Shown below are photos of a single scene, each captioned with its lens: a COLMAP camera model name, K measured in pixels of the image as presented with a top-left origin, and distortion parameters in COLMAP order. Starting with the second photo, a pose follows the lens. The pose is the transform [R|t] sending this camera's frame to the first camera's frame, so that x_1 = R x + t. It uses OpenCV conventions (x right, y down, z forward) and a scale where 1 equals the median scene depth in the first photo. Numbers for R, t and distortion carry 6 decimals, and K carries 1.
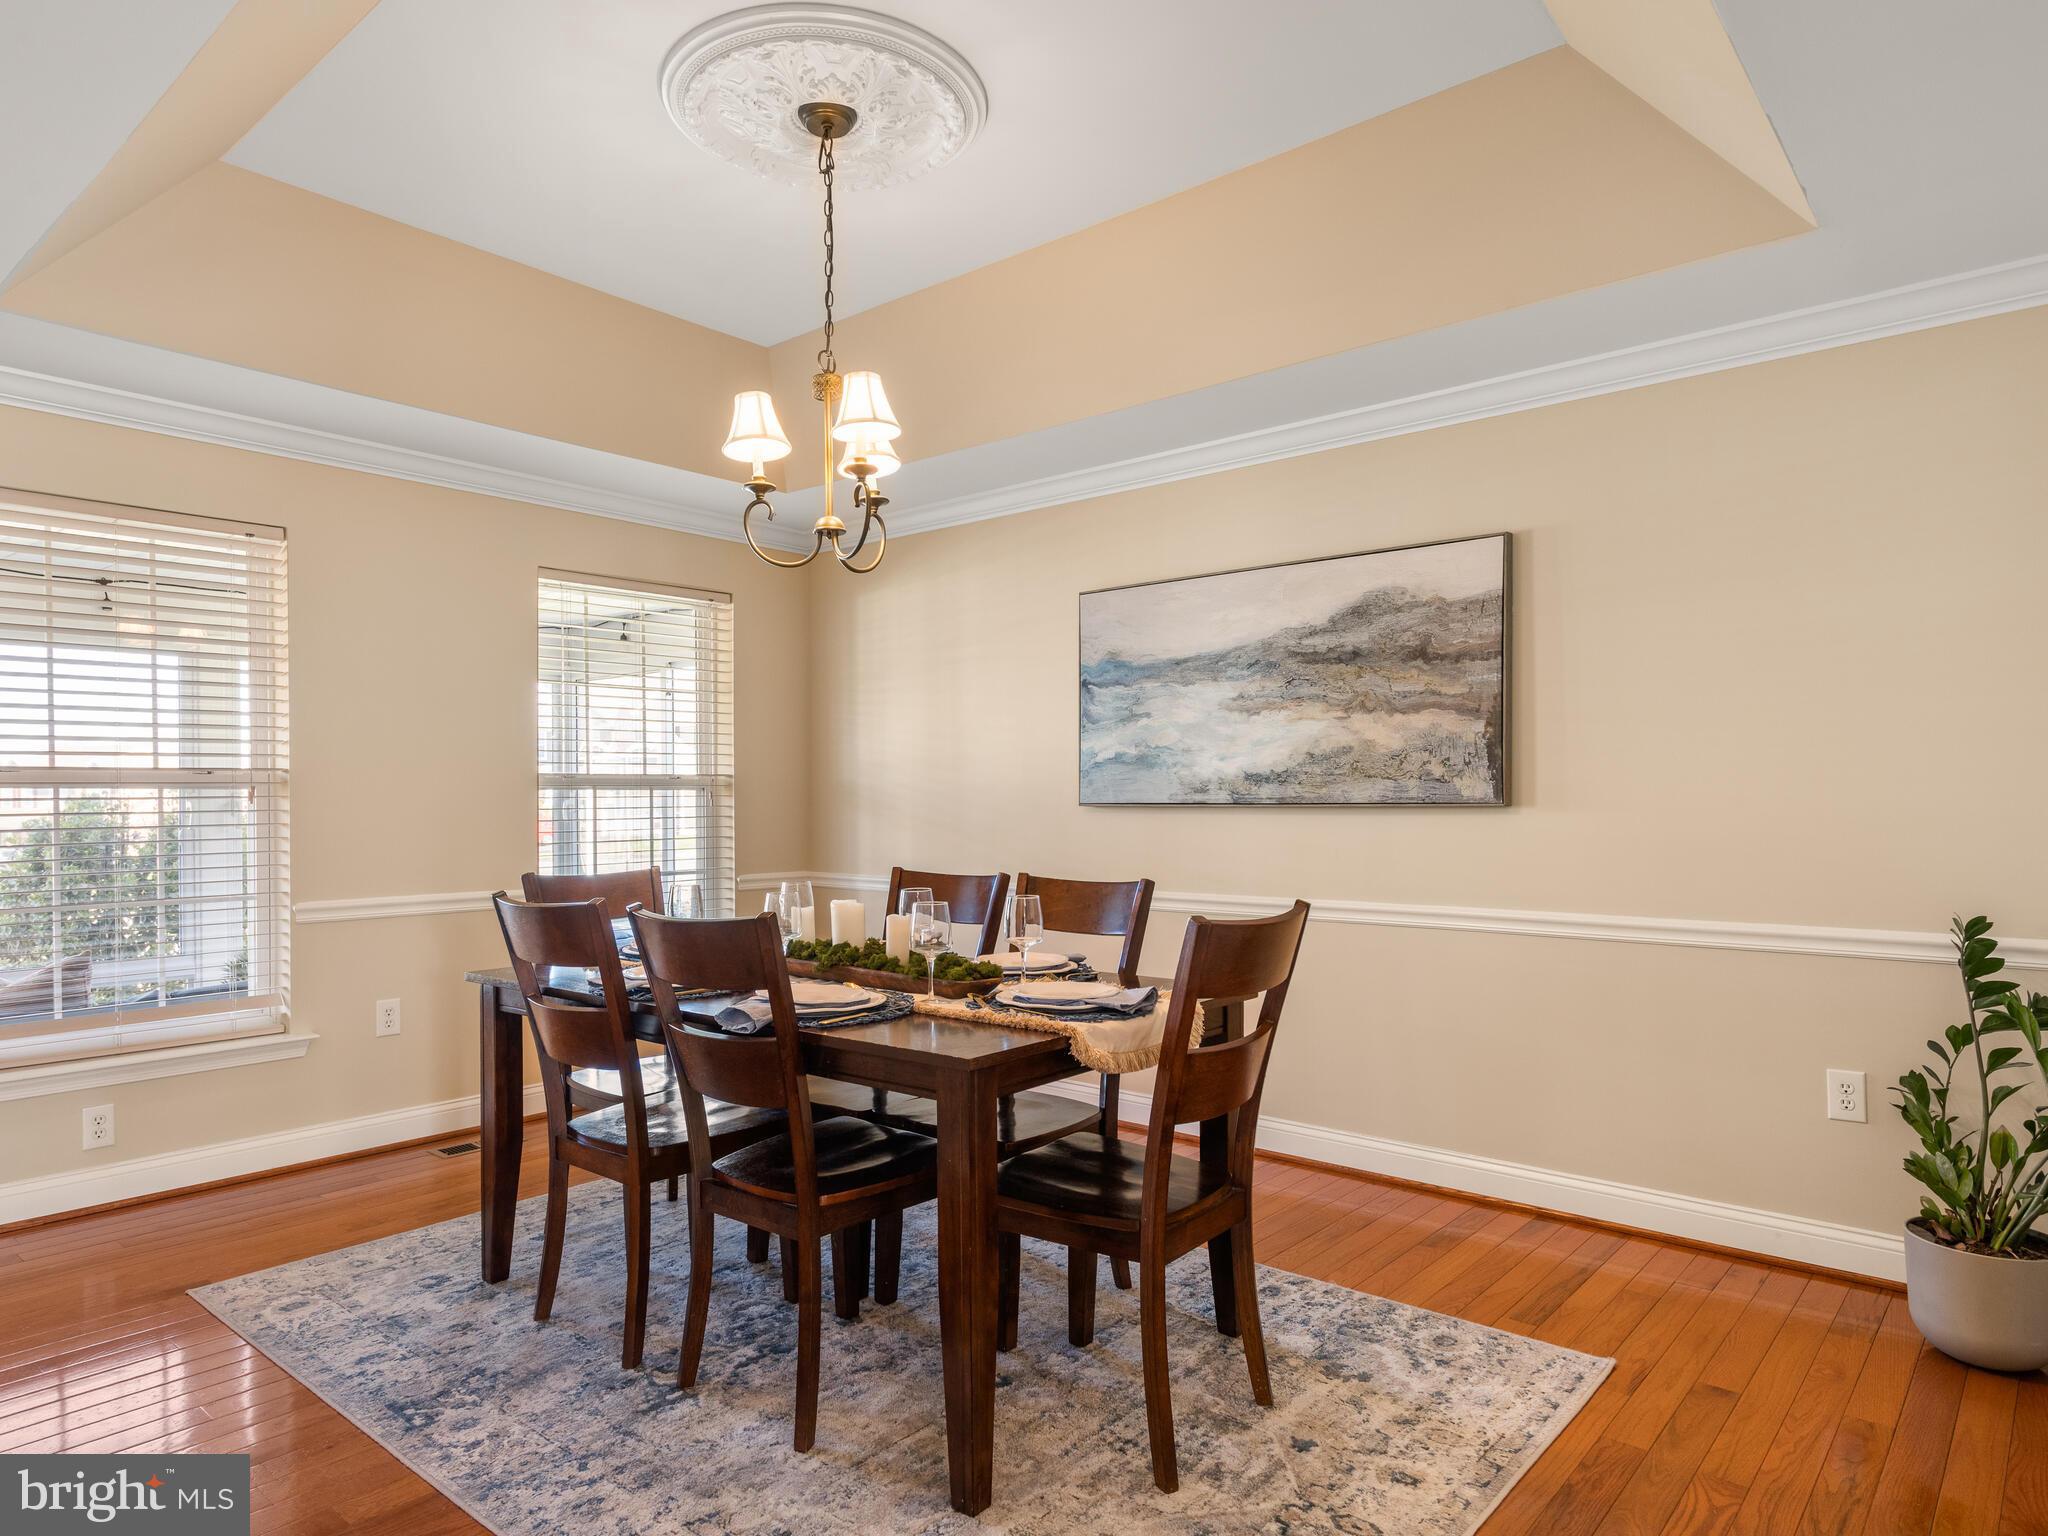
lens RADIAL K [[1191.4, 0, 996.1], [0, 1191.4, 812.9], [0, 0, 1]] dist [0.026129, 0.000317]
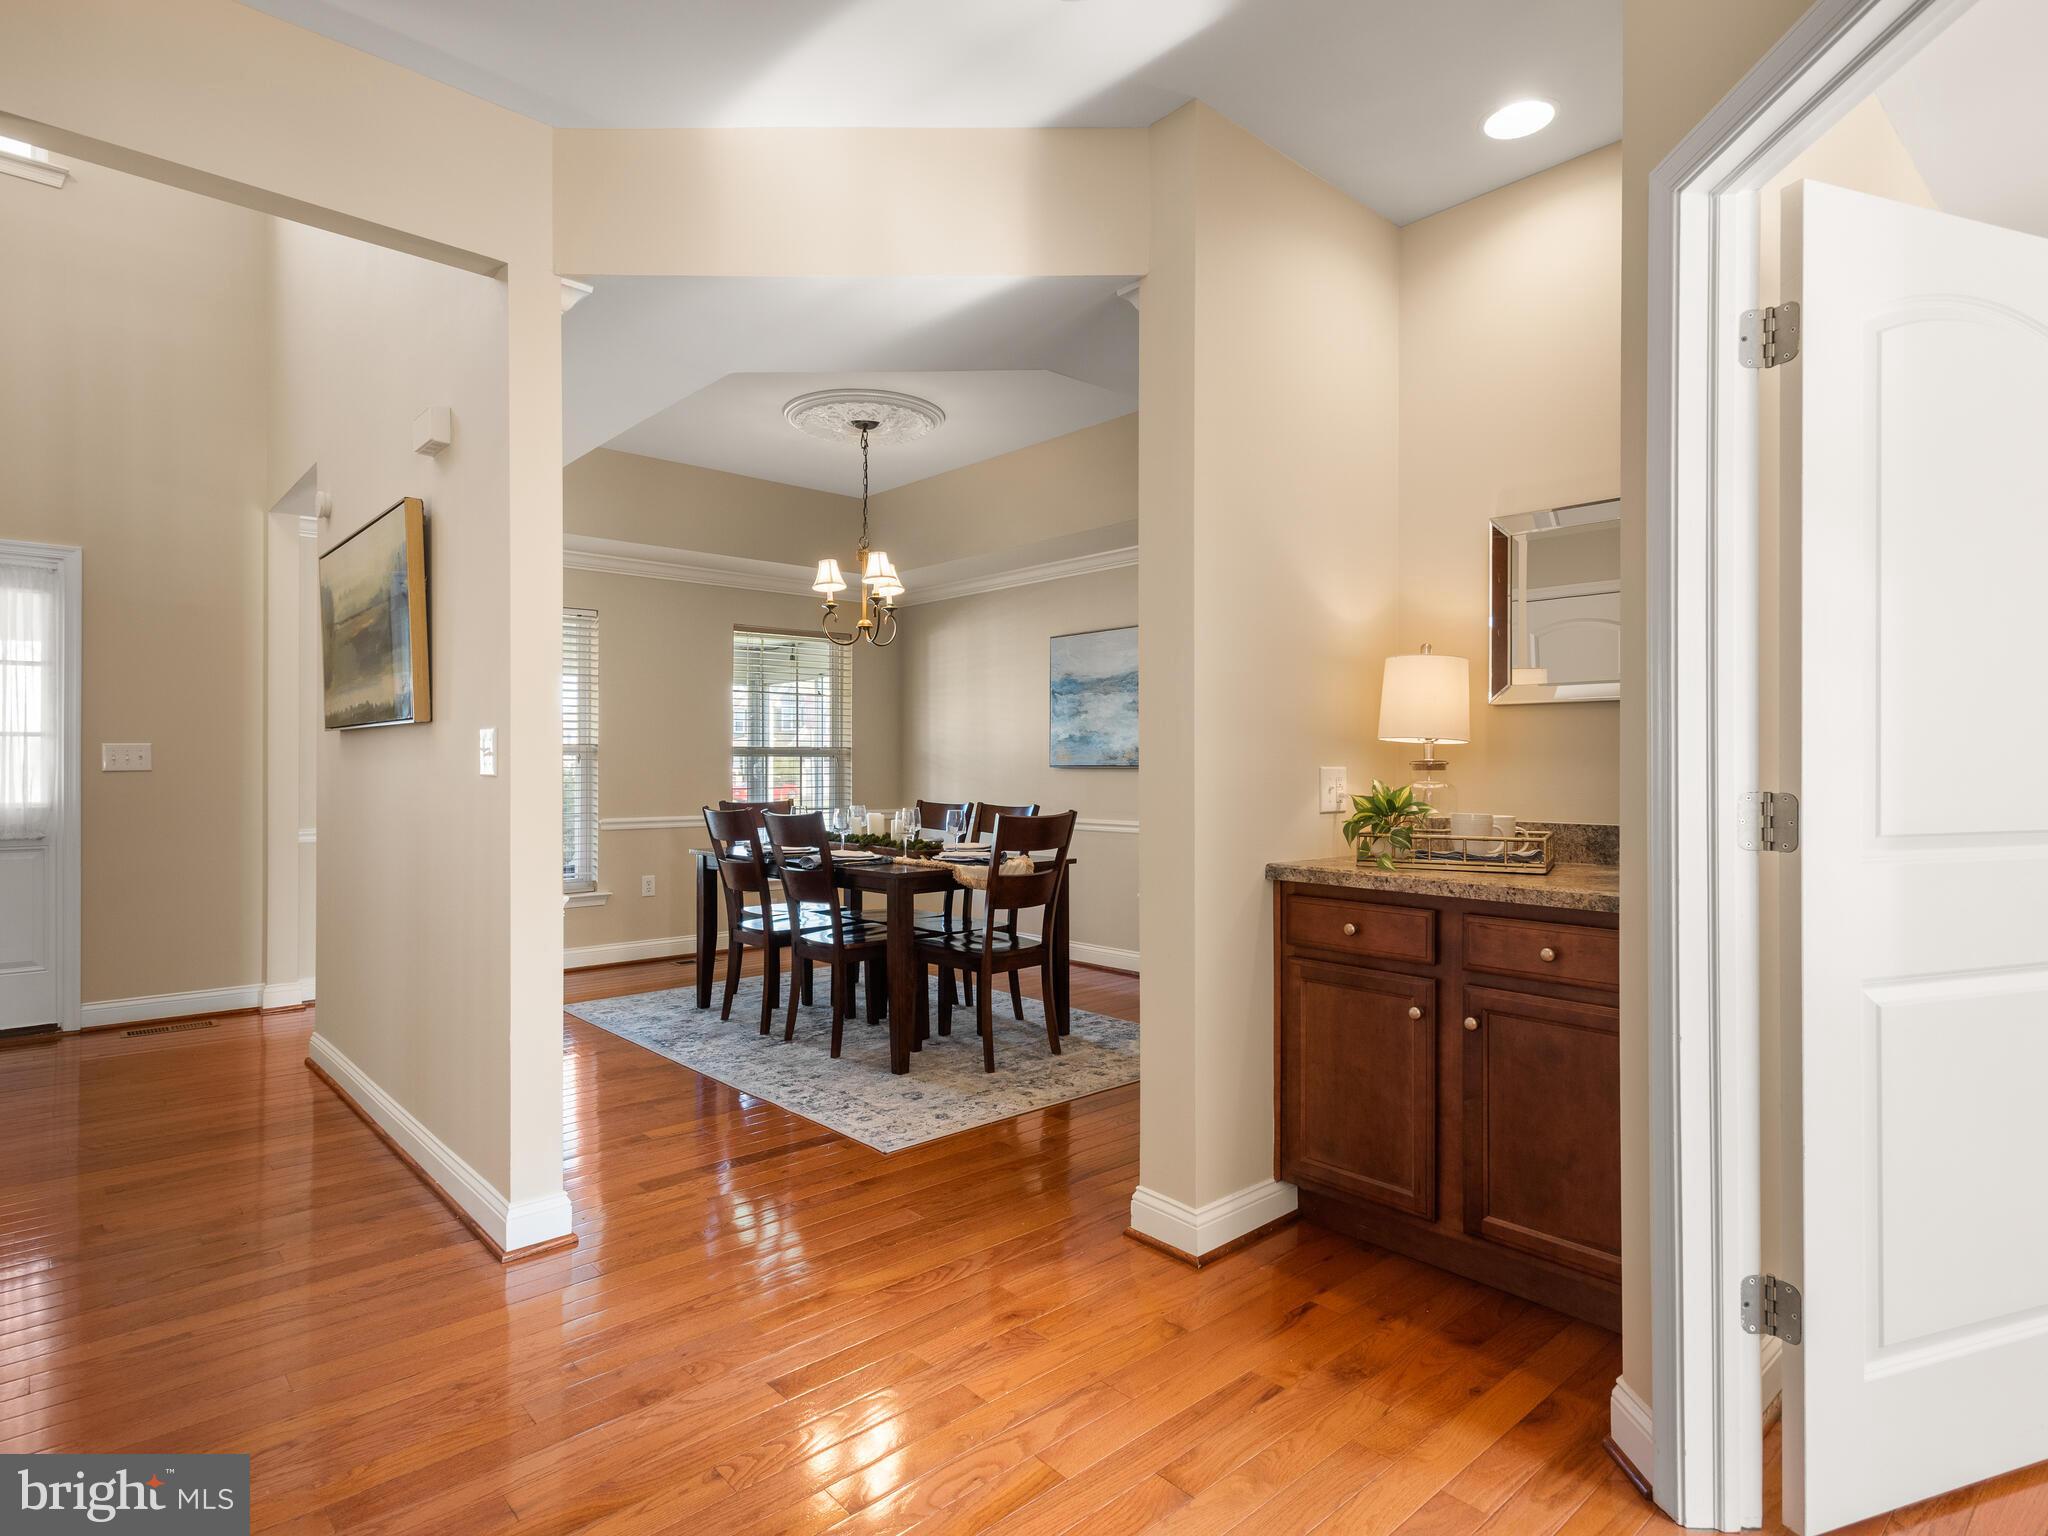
lens RADIAL K [[1092.3, 0, 1025.0], [0, 1092.3, 769.2], [0, 0, 1]] dist [0.024114, -0.008777]
pose [[0.992414, 0.004309, -0.122866, 0.342091], [-0.005545, 0.999937, -0.009725, 0.017387], [0.122817, 0.010332, 0.992376, -0.755942]]
